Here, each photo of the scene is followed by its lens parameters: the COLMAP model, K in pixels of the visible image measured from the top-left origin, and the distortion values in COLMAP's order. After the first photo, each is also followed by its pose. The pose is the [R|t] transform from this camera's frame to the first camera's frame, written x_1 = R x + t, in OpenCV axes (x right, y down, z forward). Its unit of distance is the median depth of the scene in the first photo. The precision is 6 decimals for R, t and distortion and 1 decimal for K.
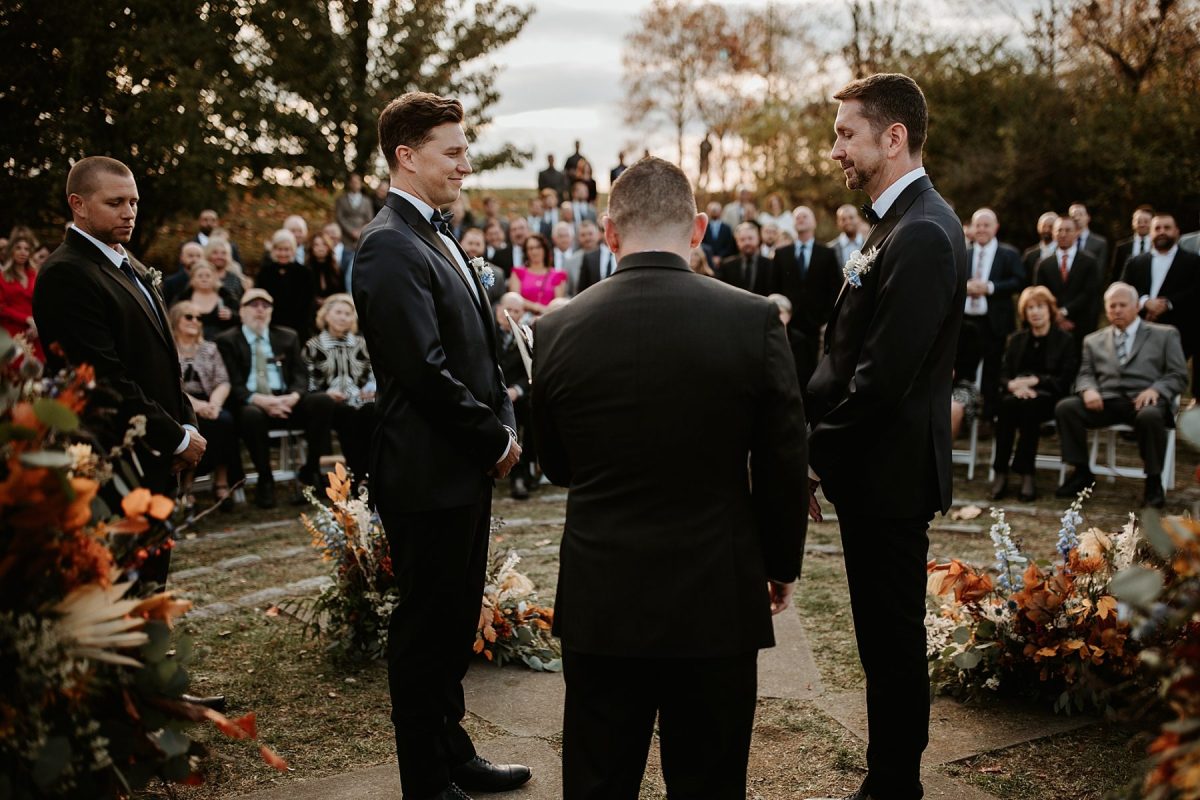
lens RADIAL K [[1152.9, 0, 620.0], [0, 1152.9, 391.1], [0, 0, 1]] dist [0.020435, 0.008790]
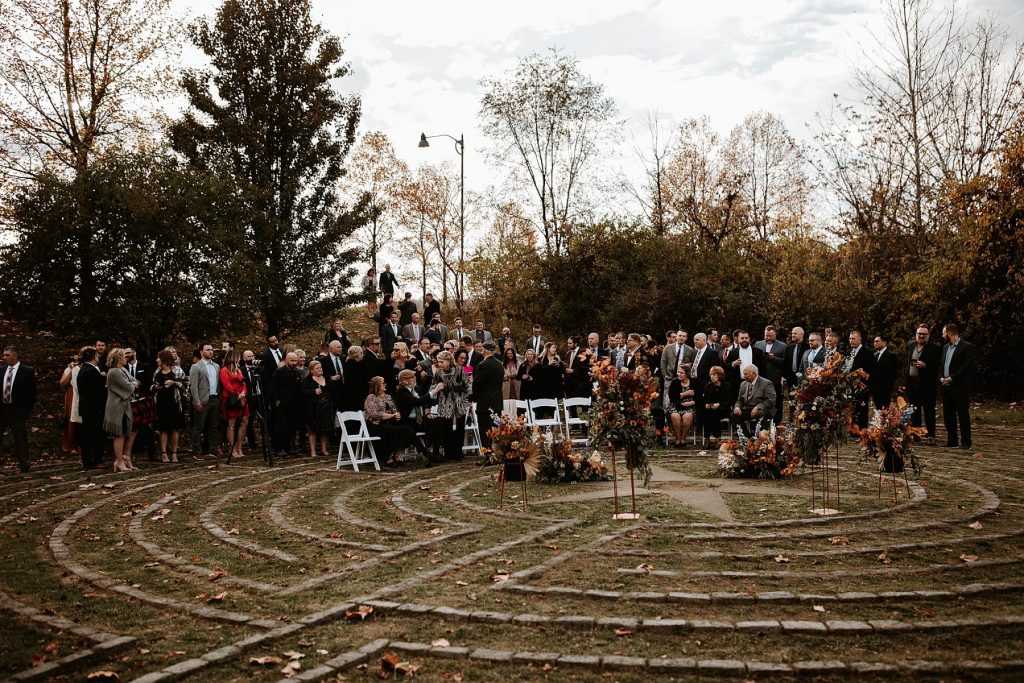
lens RADIAL K [[1018.9, 0, 512.0], [0, 1018.9, 341.5], [0, 0, 1]] dist [0.016902, 0.000385]
pose [[0.972612, -0.011932, 0.232129, -0.260831], [0.041311, 0.991655, -0.122120, 0.048601], [-0.228735, 0.128364, 0.964989, -0.460657]]
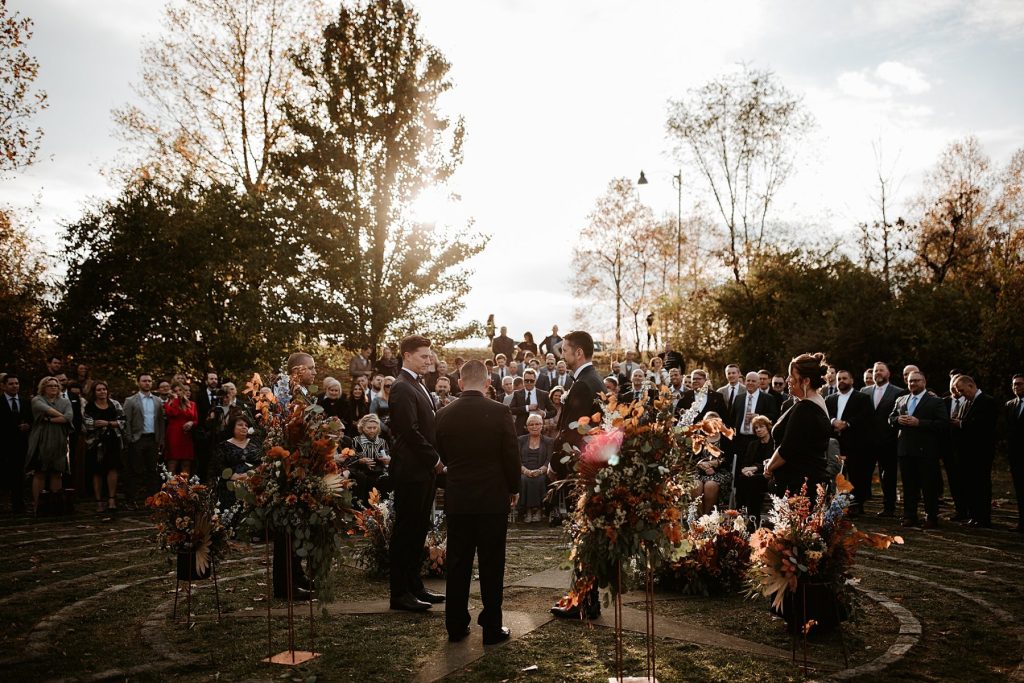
lens RADIAL K [[983.8, 0, 529.1], [0, 983.8, 333.9], [0, 0, 1]] dist [0.020435, 0.008790]
pose [[0.998636, 0.004152, -0.052049, 0.039743], [-0.013570, 0.983218, -0.181929, 0.030729], [0.050420, 0.182387, 0.981933, -0.239739]]
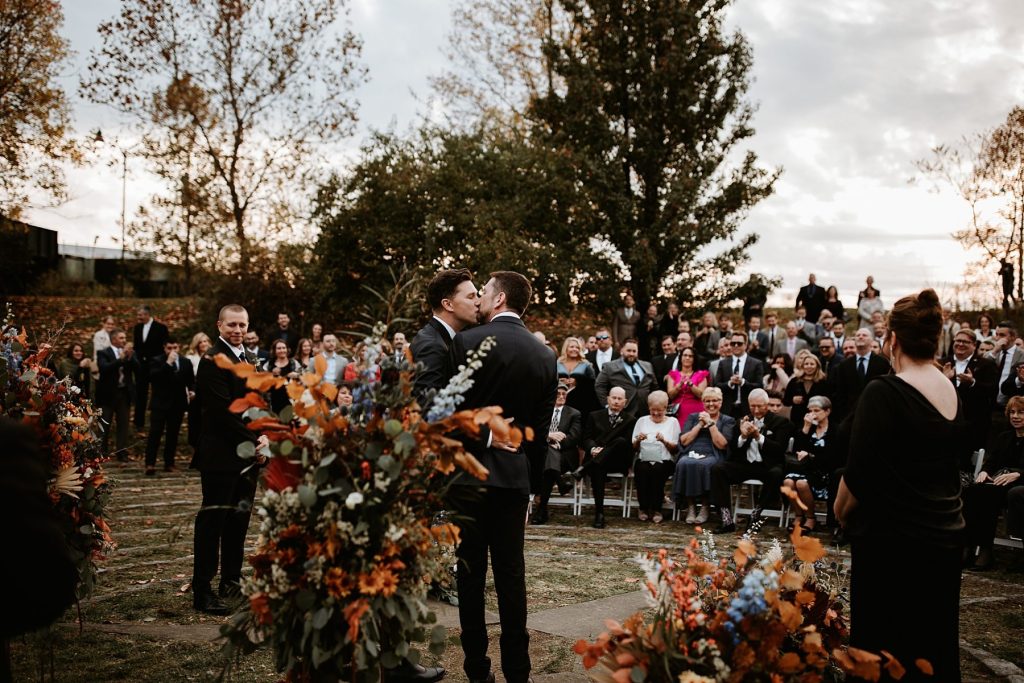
lens RADIAL K [[976.0, 0, 512.0], [0, 976.0, 341.5], [0, 0, 1]] dist [0.006463, -0.010309]
pose [[0.884863, 0.014082, -0.465639, 0.168101], [-0.076781, 0.990282, -0.115959, 0.005853], [0.459481, 0.138360, 0.877345, -0.067086]]
